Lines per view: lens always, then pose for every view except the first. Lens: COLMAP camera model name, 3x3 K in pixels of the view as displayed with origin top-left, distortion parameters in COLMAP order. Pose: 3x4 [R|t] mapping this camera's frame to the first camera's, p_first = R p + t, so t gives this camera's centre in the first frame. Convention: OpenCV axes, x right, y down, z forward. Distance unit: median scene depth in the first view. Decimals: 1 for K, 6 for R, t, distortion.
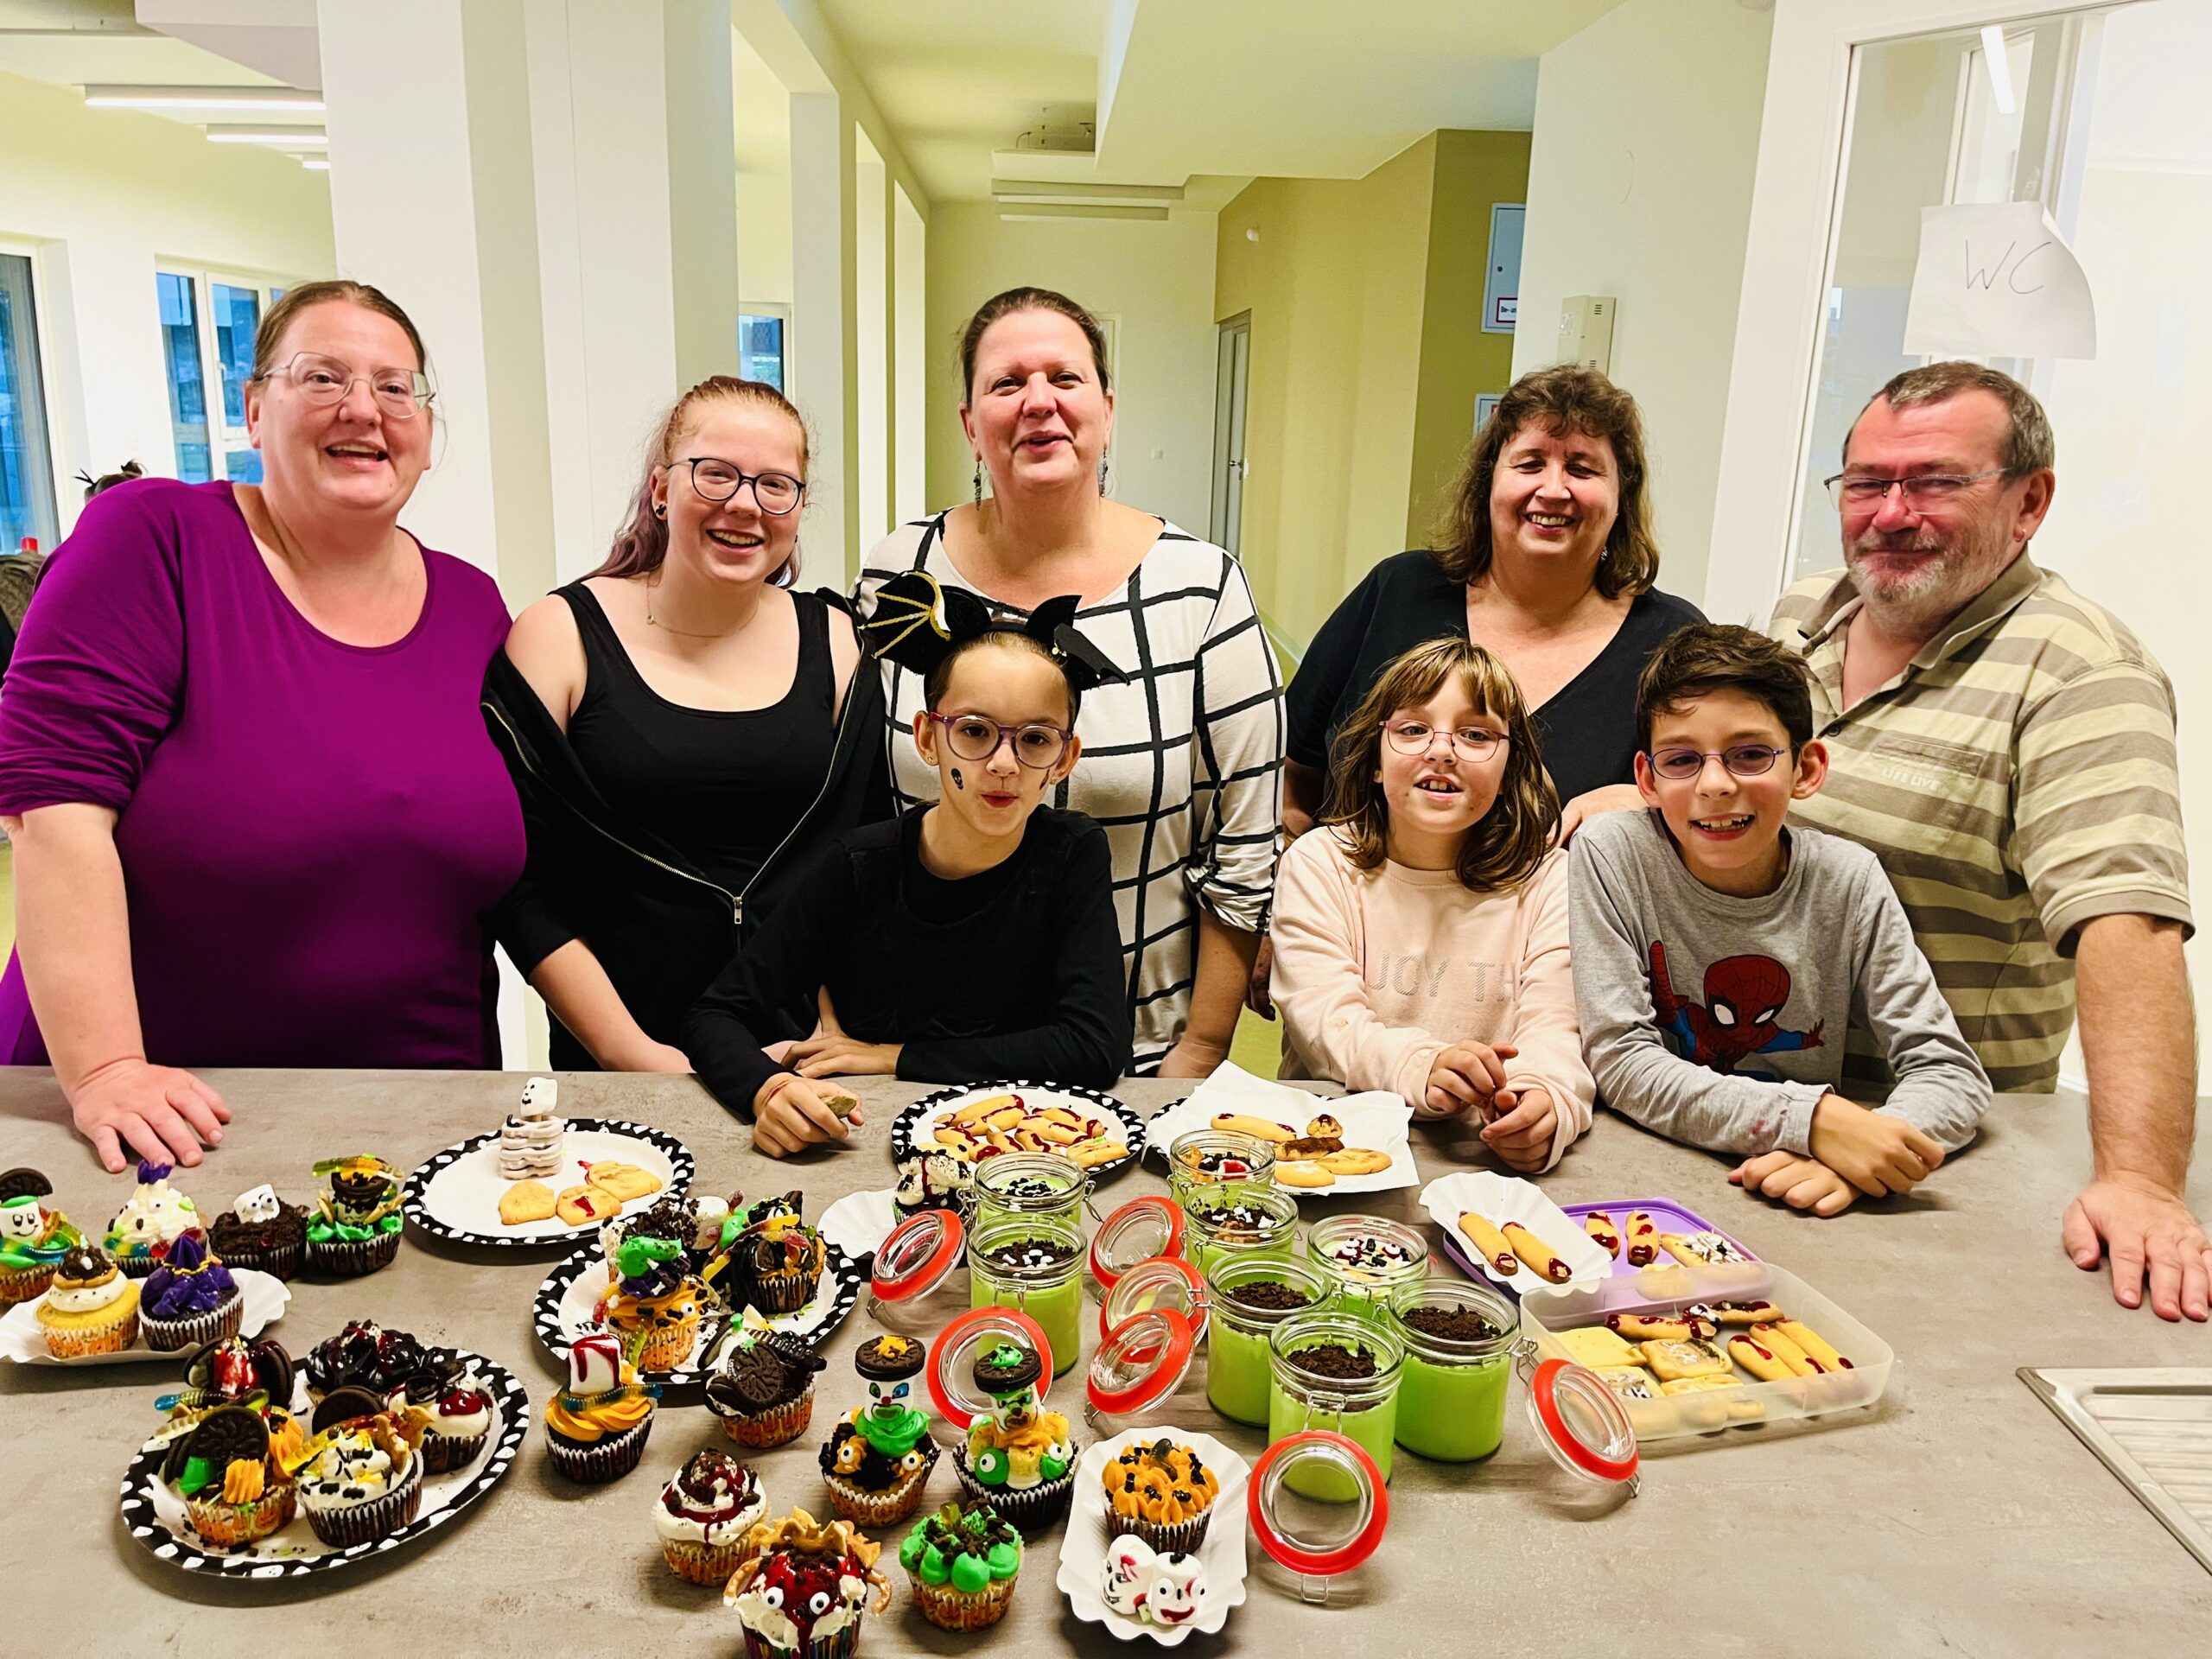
lens RADIAL K [[1692.2, 0, 1106.0], [0, 1692.2, 829.5], [0, 0, 1]] dist [0.059458, -0.047851]
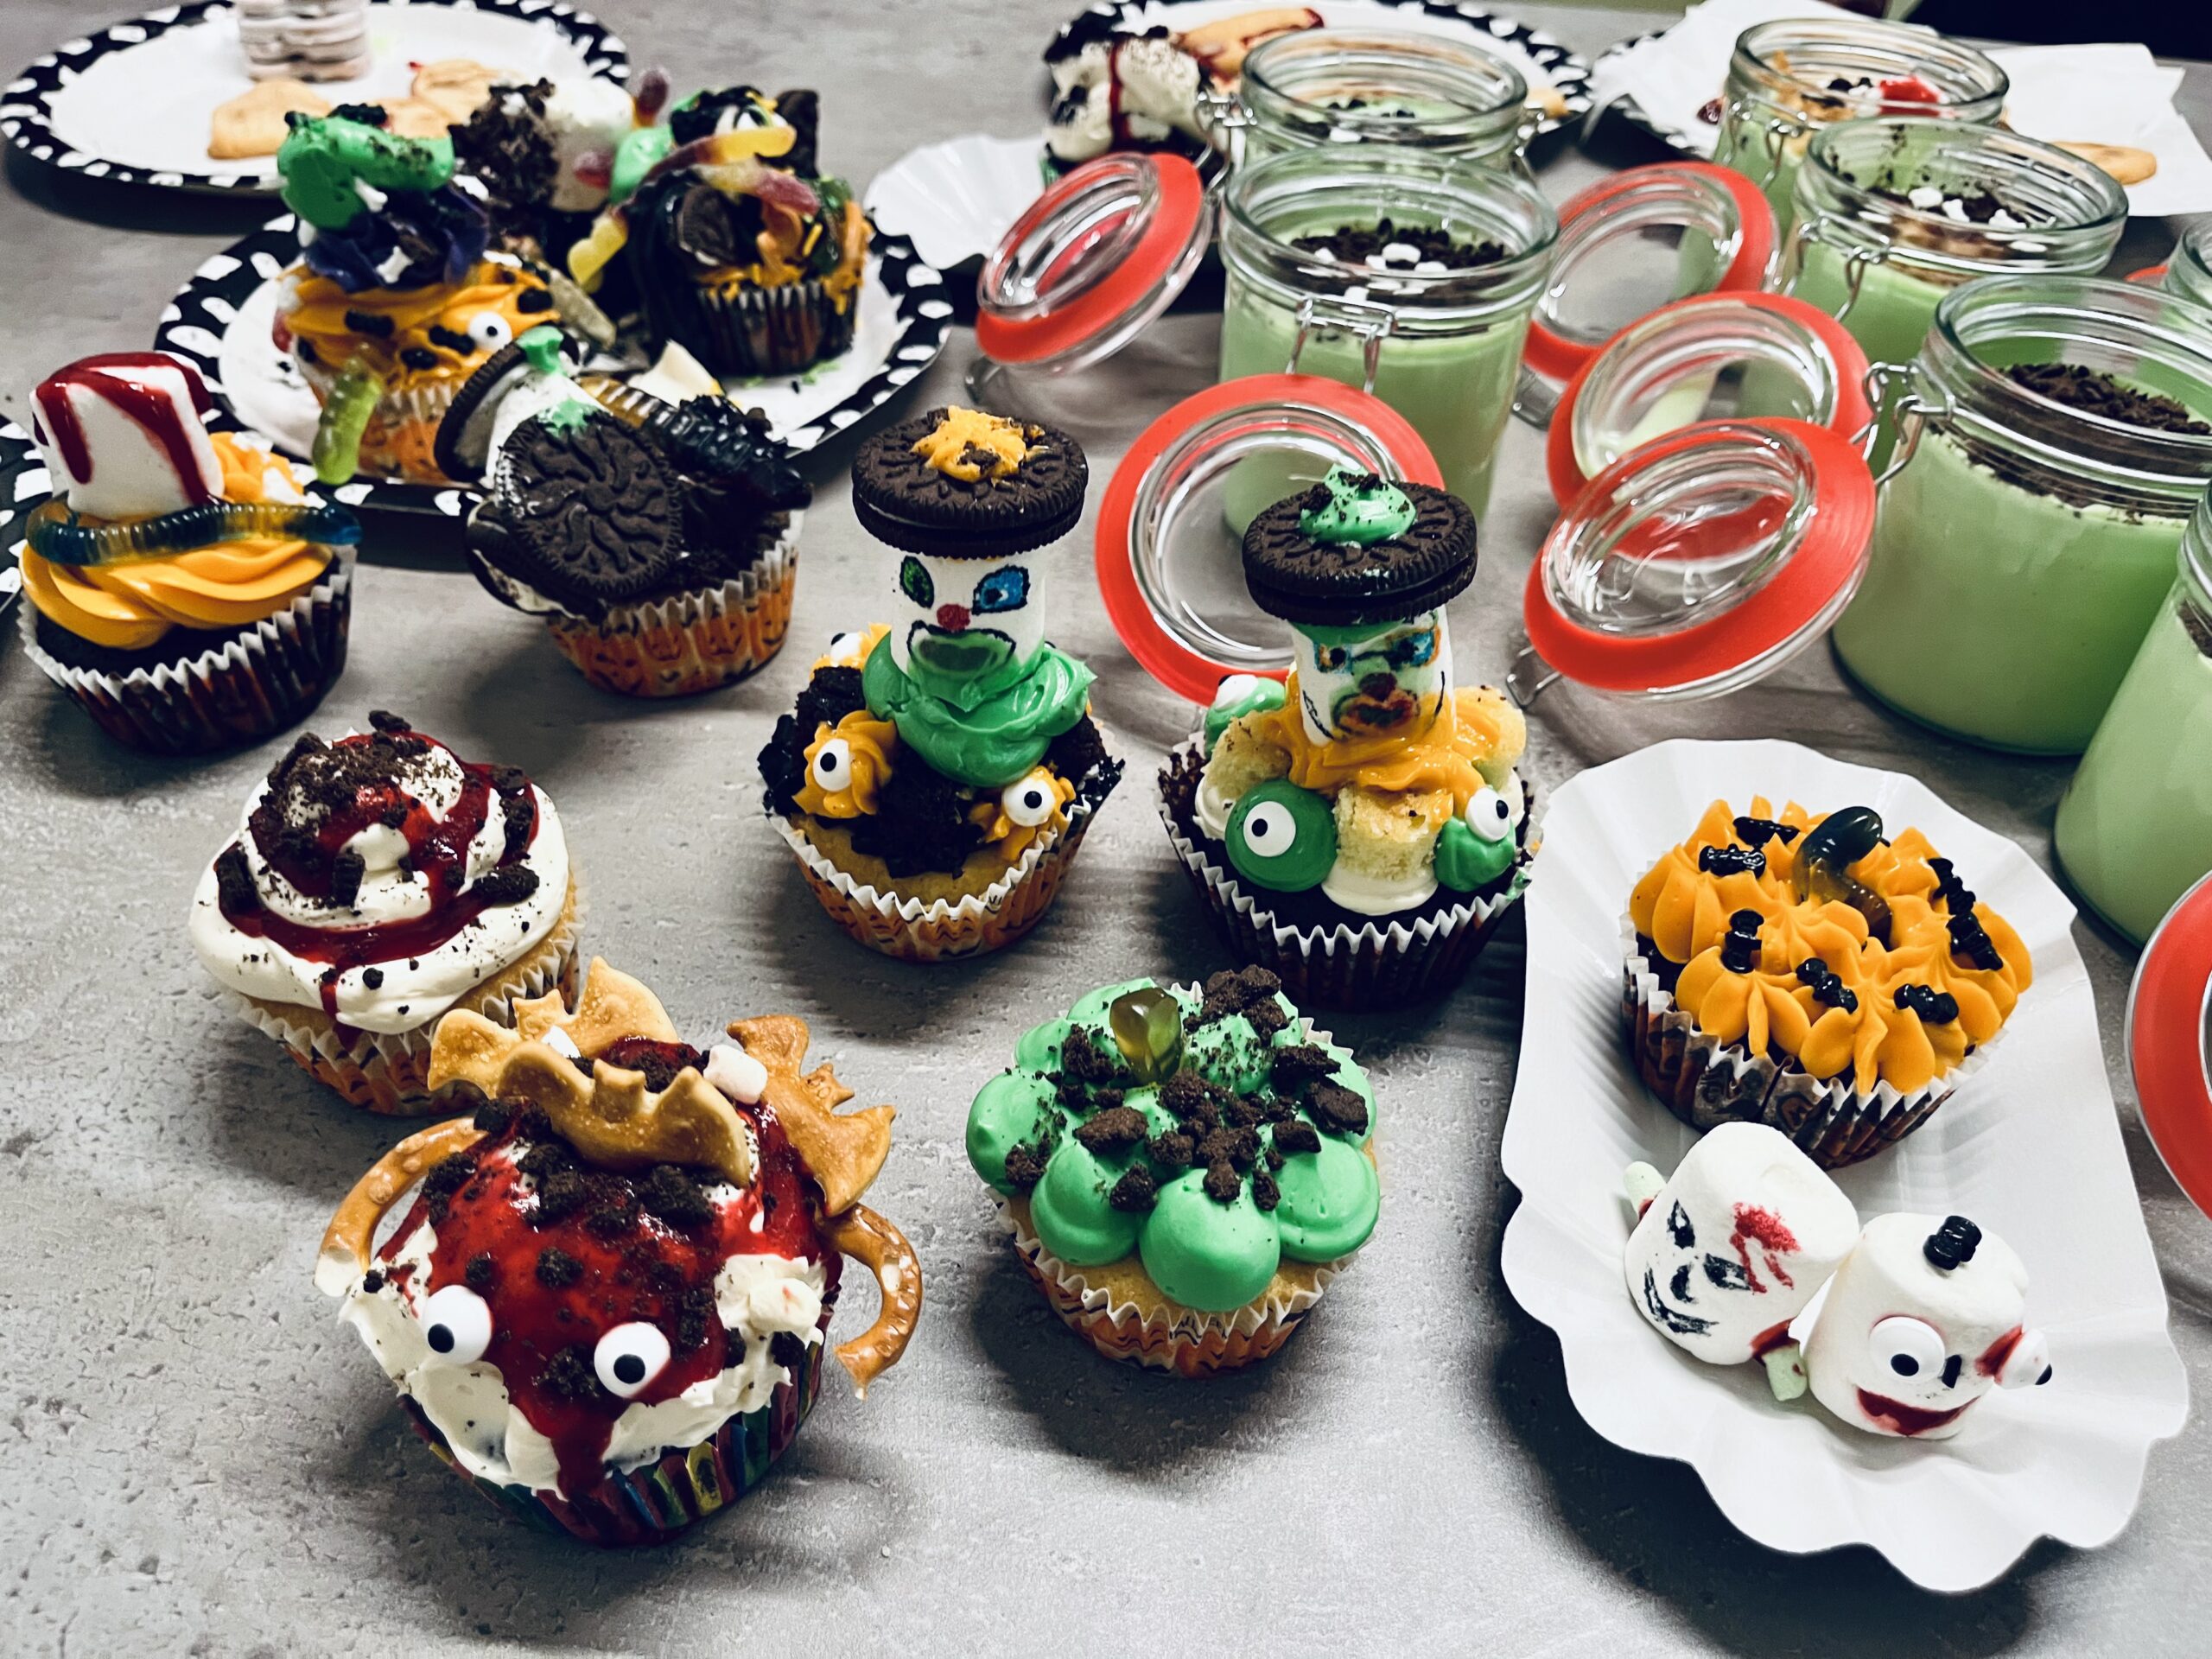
lens RADIAL K [[1657.3, 0, 1106.0], [0, 1657.3, 829.5], [0, 0, 1]] dist [0.051298, -0.108084]
pose [[0.991372, 0.092344, -0.093023, -0.069101], [-0.039416, 0.886871, 0.460333, 0.225849], [0.125009, -0.452695, 0.882859, 0.707334]]
